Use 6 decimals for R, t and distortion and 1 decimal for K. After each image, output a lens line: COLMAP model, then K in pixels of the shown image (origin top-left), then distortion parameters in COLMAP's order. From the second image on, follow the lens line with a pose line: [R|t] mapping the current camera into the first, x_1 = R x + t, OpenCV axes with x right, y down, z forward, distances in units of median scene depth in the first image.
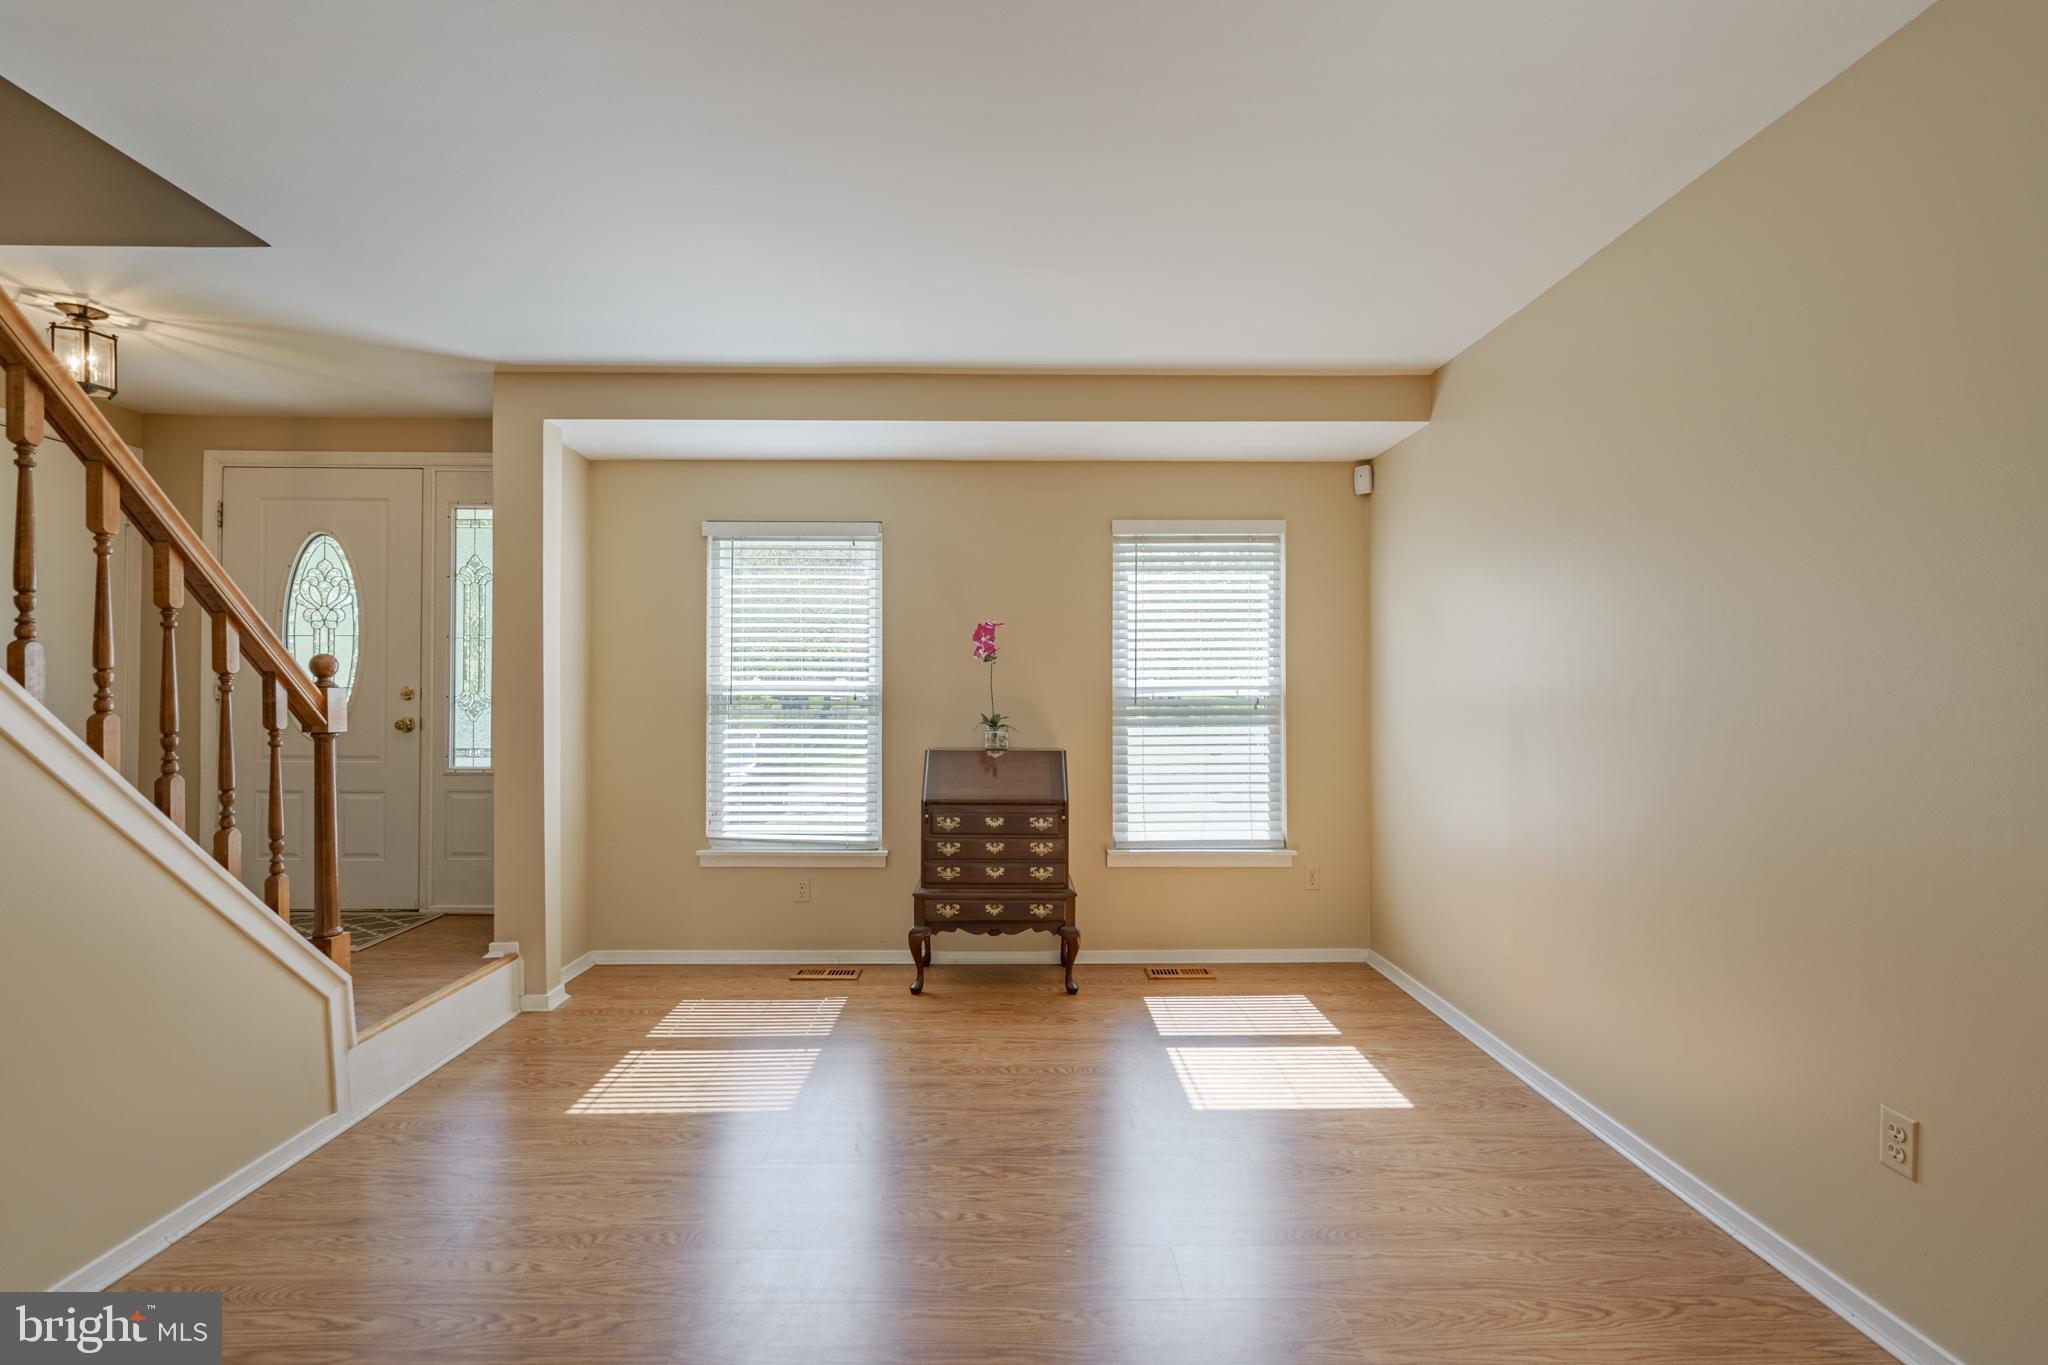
lens RADIAL K [[922.1, 0, 1014.9], [0, 922.1, 706.5], [0, 0, 1]] dist [0.000339, 0.000186]
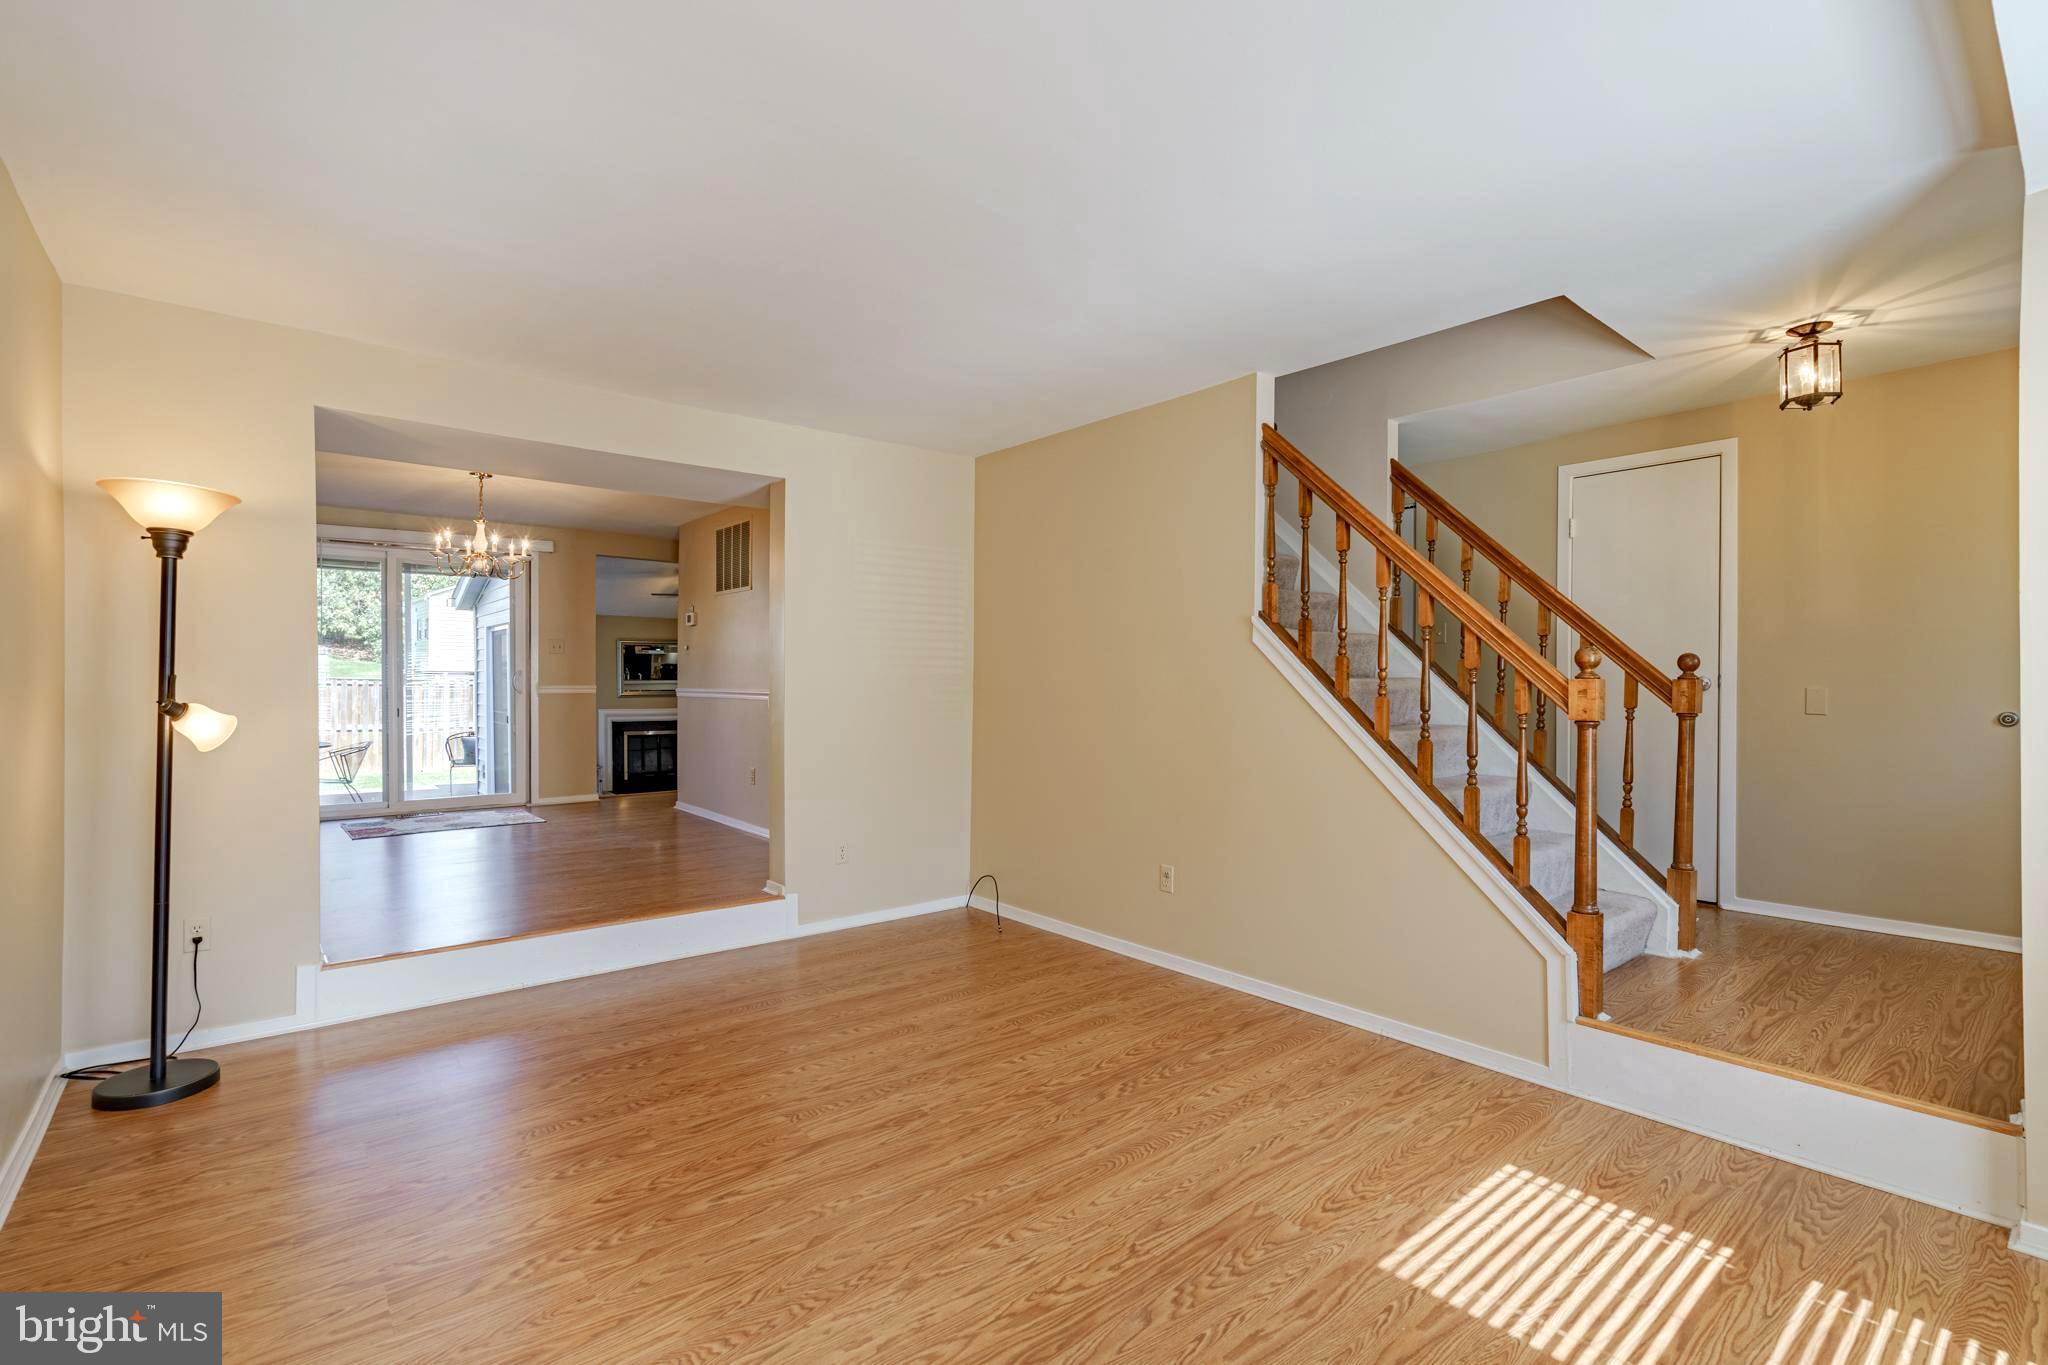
lens RADIAL K [[922.1, 0, 1014.9], [0, 922.1, 706.5], [0, 0, 1]] dist [0.000339, 0.000186]
pose [[-0.779121, 0.011091, -0.626776, 0.416095], [-0.009579, 0.999516, 0.029595, -0.013682], [0.626801, 0.029062, -0.778638, 1.367725]]
